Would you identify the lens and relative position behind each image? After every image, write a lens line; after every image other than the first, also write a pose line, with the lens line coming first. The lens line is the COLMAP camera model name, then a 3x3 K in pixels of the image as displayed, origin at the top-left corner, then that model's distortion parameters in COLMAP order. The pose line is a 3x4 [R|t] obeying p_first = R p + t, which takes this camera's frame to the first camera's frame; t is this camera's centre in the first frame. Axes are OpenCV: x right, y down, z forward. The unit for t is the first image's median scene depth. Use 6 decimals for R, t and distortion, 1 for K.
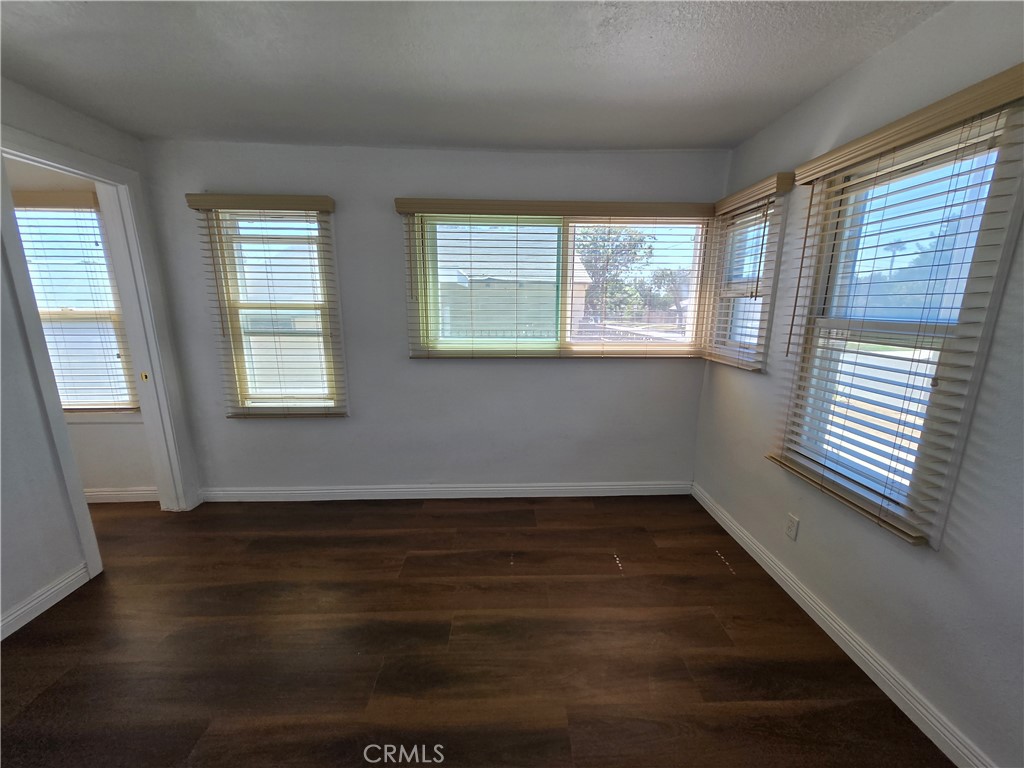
lens RADIAL K [[399.2, 0, 517.7], [0, 399.2, 384.0], [0, 0, 1]] dist [0.000475, -0.000106]
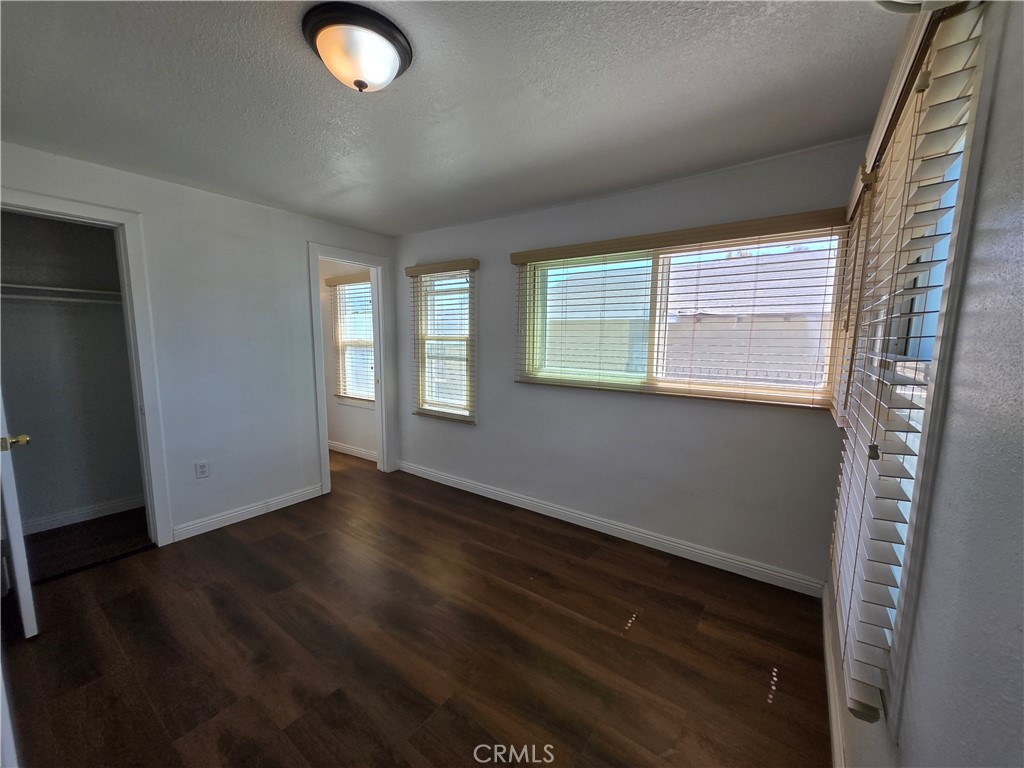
lens RADIAL K [[399.2, 0, 523.0], [0, 399.2, 384.9], [0, 0, 1]] dist [0.000475, -0.000106]
pose [[0.793205, 0.074218, -0.604415, 0.470160], [-0.127044, 0.990873, -0.045054, -0.006555], [0.595555, 0.112525, 0.795395, 0.072919]]
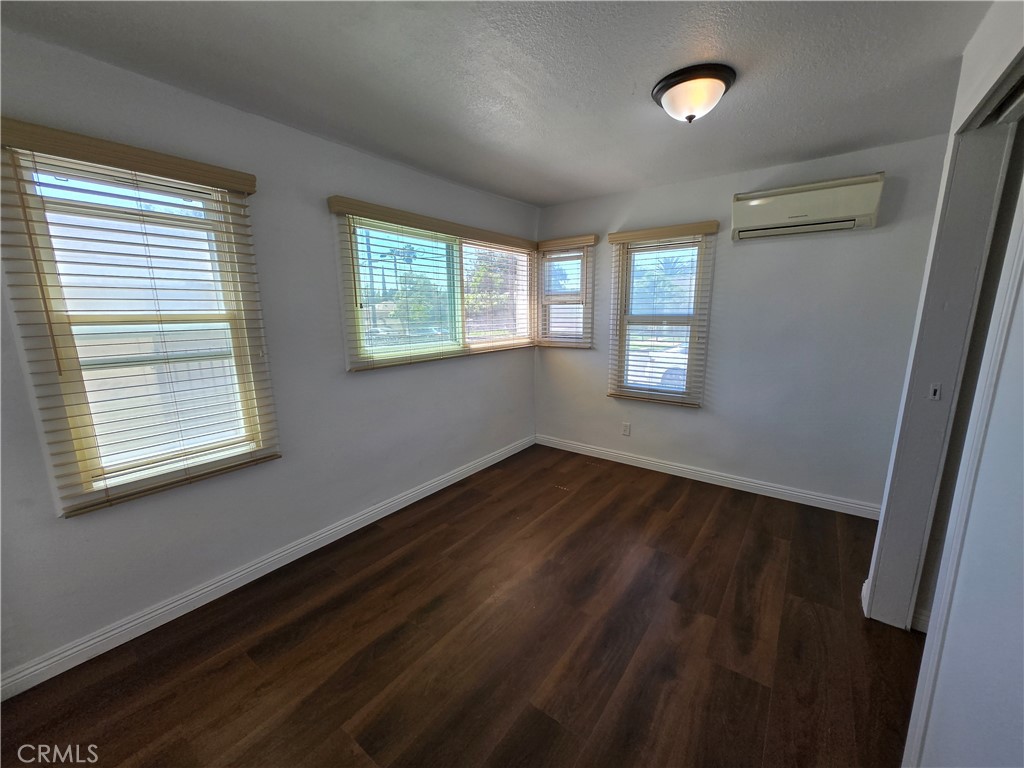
lens RADIAL K [[399.2, 0, 518.2], [0, 399.2, 383.7], [0, 0, 1]] dist [0.000475, -0.000106]
pose [[0.629245, -0.153156, 0.761968, -0.741529], [0.167624, 0.984062, 0.059370, -0.029202], [-0.758916, 0.090366, 0.644888, 0.135169]]
